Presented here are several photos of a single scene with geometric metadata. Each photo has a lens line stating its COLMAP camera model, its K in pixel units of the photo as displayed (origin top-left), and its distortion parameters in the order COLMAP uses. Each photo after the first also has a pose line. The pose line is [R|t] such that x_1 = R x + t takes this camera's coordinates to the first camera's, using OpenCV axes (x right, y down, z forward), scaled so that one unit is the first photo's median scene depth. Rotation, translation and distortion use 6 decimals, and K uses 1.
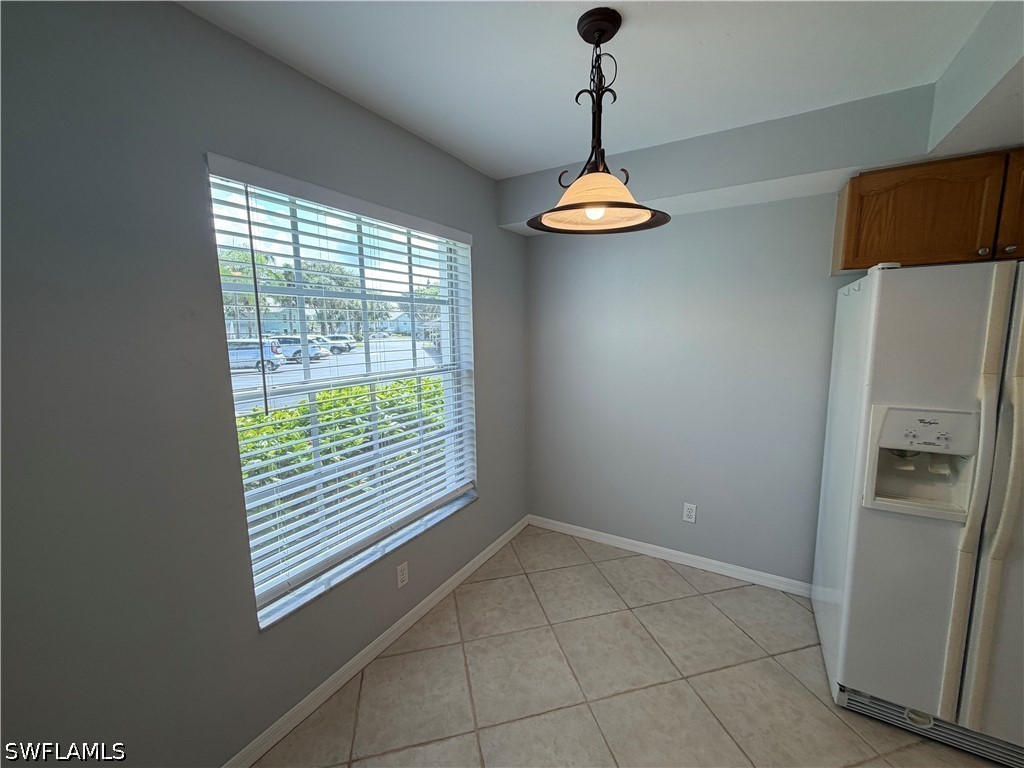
lens RADIAL K [[407.1, 0, 512.0], [0, 407.1, 384.0], [0, 0, 1]] dist [-0.000405, -0.000135]
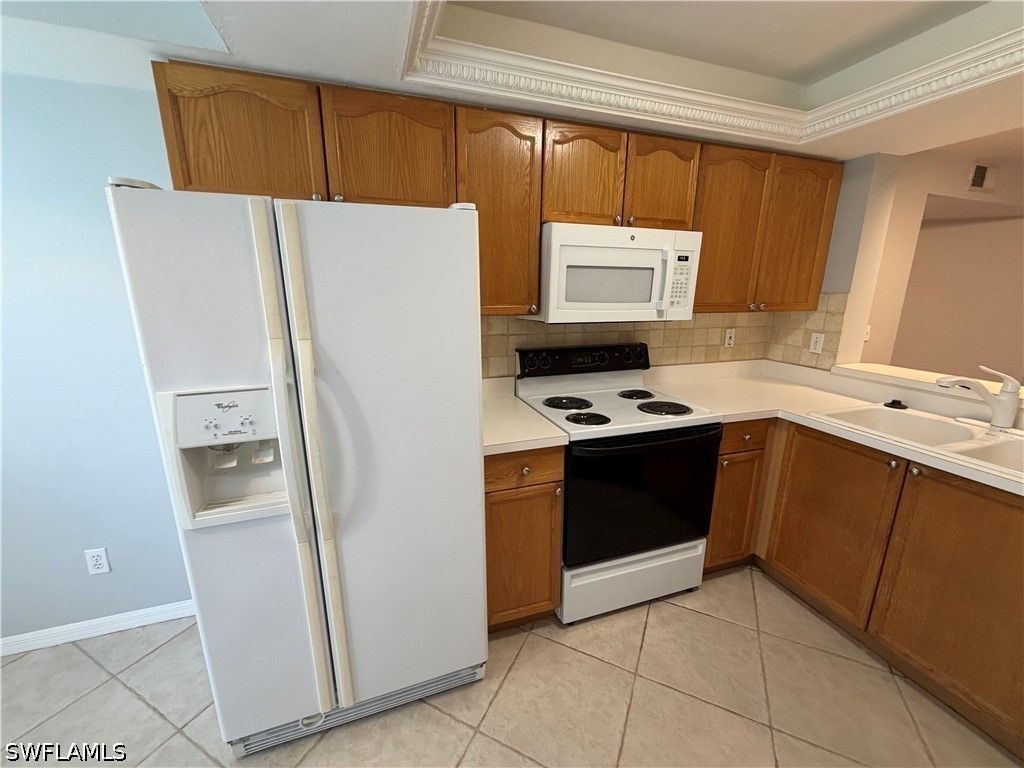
lens RADIAL K [[408.1, 0, 509.9], [0, 408.1, 386.1], [0, 0, 1]] dist [0.000346, -0.000170]
pose [[0.637963, -0.163837, 0.752436, 0.741866], [0.090167, 0.986277, 0.138305, -0.001195], [-0.764770, -0.020388, 0.643981, 0.091449]]
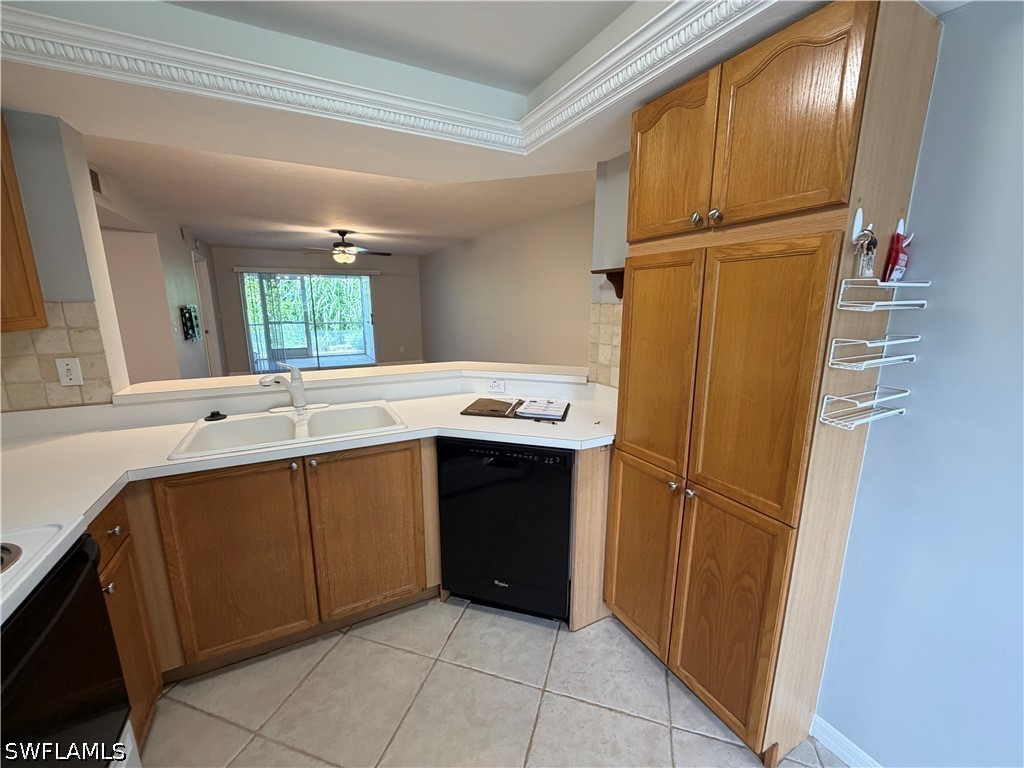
lens RADIAL K [[408.1, 0, 509.9], [0, 408.1, 386.1], [0, 0, 1]] dist [0.000346, -0.000170]
pose [[-0.857922, -0.096779, 0.504583, 1.121910], [0.076827, 0.946892, 0.312238, -0.063170], [-0.508004, 0.306642, -0.804924, 0.527275]]
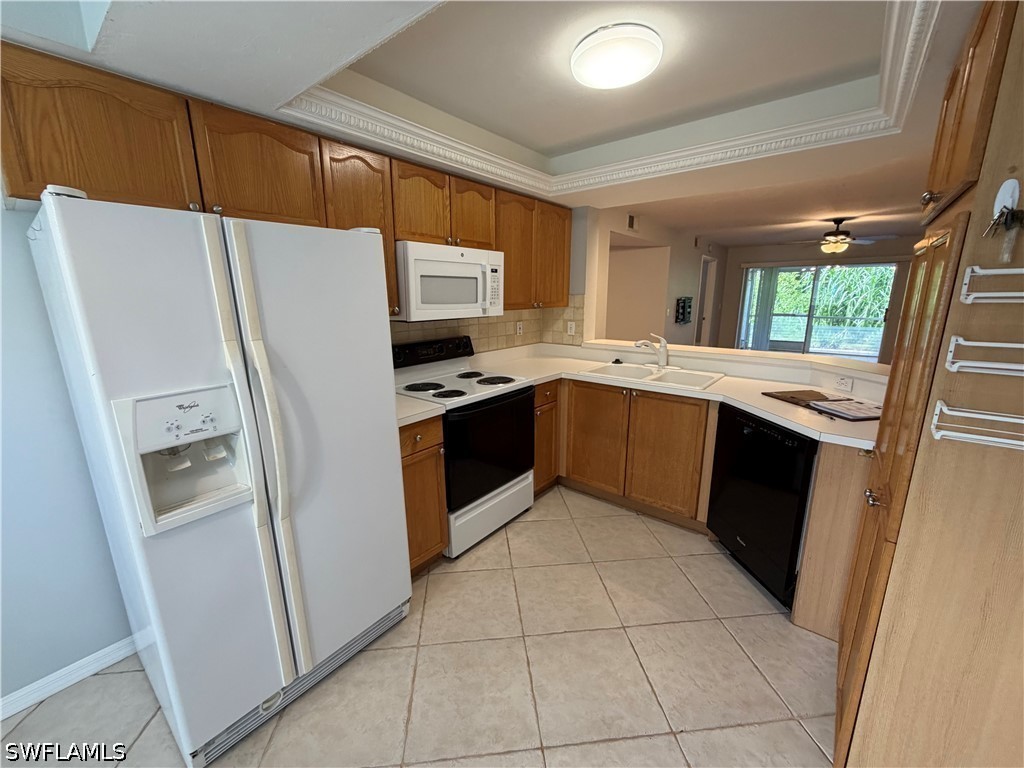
lens RADIAL K [[408.1, 0, 509.9], [0, 408.1, 386.1], [0, 0, 1]] dist [0.000346, -0.000170]
pose [[0.135047, -0.208698, 0.968611, 0.305901], [0.137661, 0.972038, 0.190243, -0.011872], [-0.981230, 0.107649, 0.160000, 0.216851]]
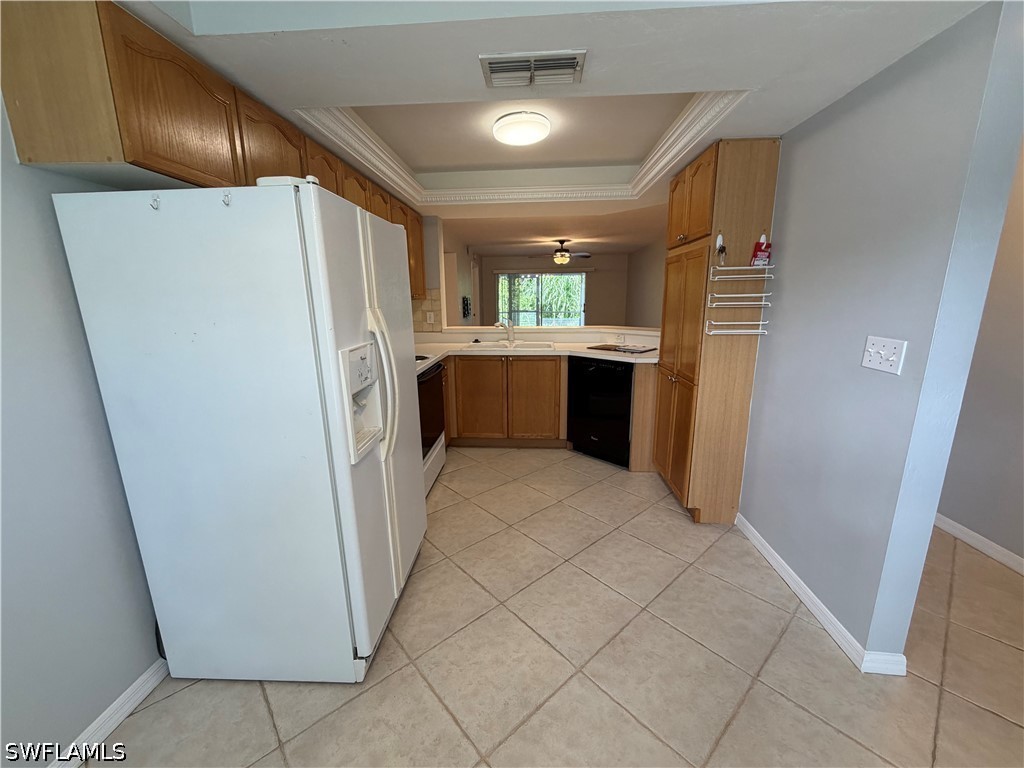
lens RADIAL K [[408.1, 0, 509.9], [0, 408.1, 386.1], [0, 0, 1]] dist [0.000346, -0.000170]
pose [[-0.467198, -0.173160, 0.867030, -0.050339], [0.136426, 0.954771, 0.264197, -0.056823], [-0.873564, 0.241718, -0.422444, 1.059392]]
